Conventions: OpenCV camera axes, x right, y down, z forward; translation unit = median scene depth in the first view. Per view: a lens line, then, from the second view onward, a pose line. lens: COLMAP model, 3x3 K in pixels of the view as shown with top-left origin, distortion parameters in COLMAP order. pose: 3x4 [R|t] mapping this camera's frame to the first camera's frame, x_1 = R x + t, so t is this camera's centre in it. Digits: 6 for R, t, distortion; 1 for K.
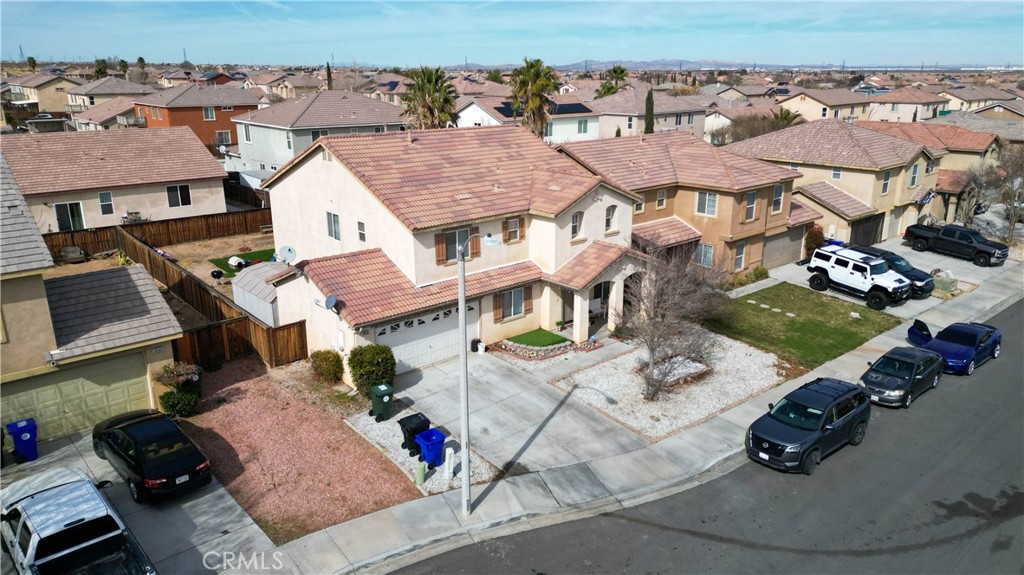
lens RADIAL K [[715.1, 0, 519.7], [0, 715.1, 285.1], [0, 0, 1]] dist [0.047024, -0.007759]
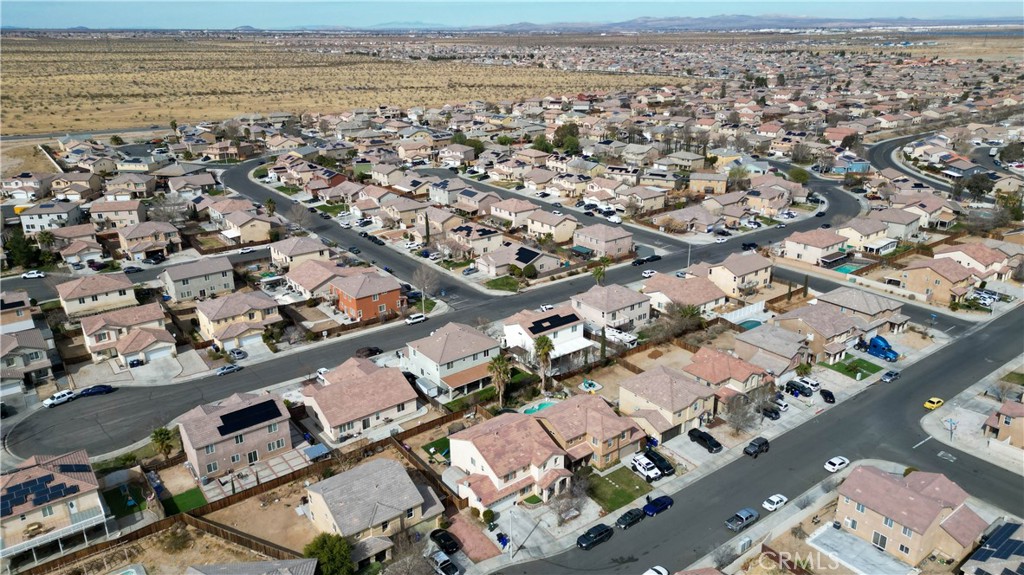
lens RADIAL K [[715.1, 0, 519.7], [0, 715.1, 285.1], [0, 0, 1]] dist [0.047024, -0.007759]
pose [[0.997441, 0.012876, -0.070325, 0.208500], [-0.009034, 0.998463, 0.054681, -1.250925], [0.070921, -0.053906, 0.996024, -2.608953]]
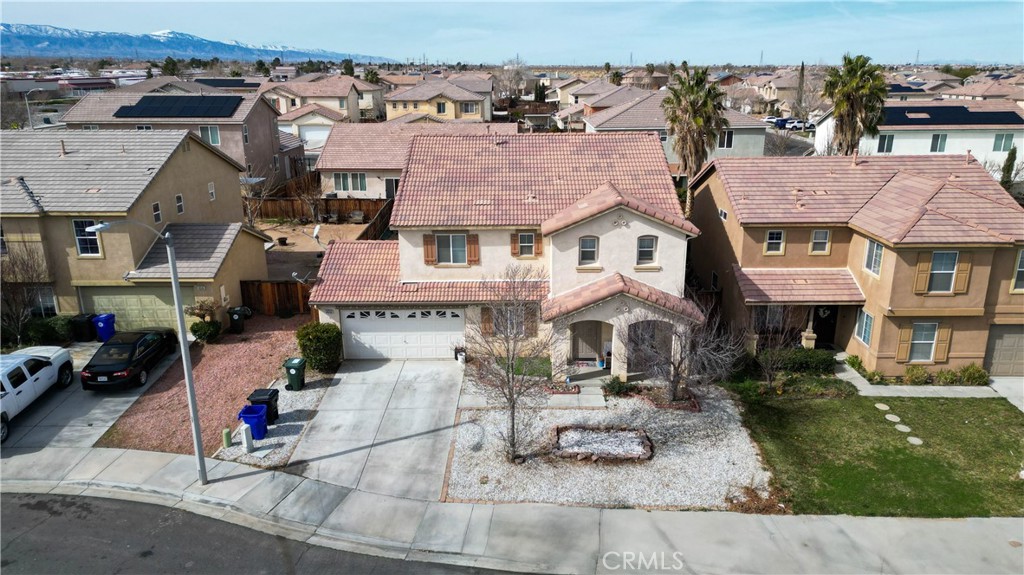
lens RADIAL K [[715.1, 0, 519.7], [0, 715.1, 285.1], [0, 0, 1]] dist [0.047024, -0.007759]
pose [[0.741985, 0.188953, -0.643238, 0.644187], [-0.189277, 0.979469, 0.069388, -0.096197], [0.643143, 0.070265, 0.762515, 0.320197]]
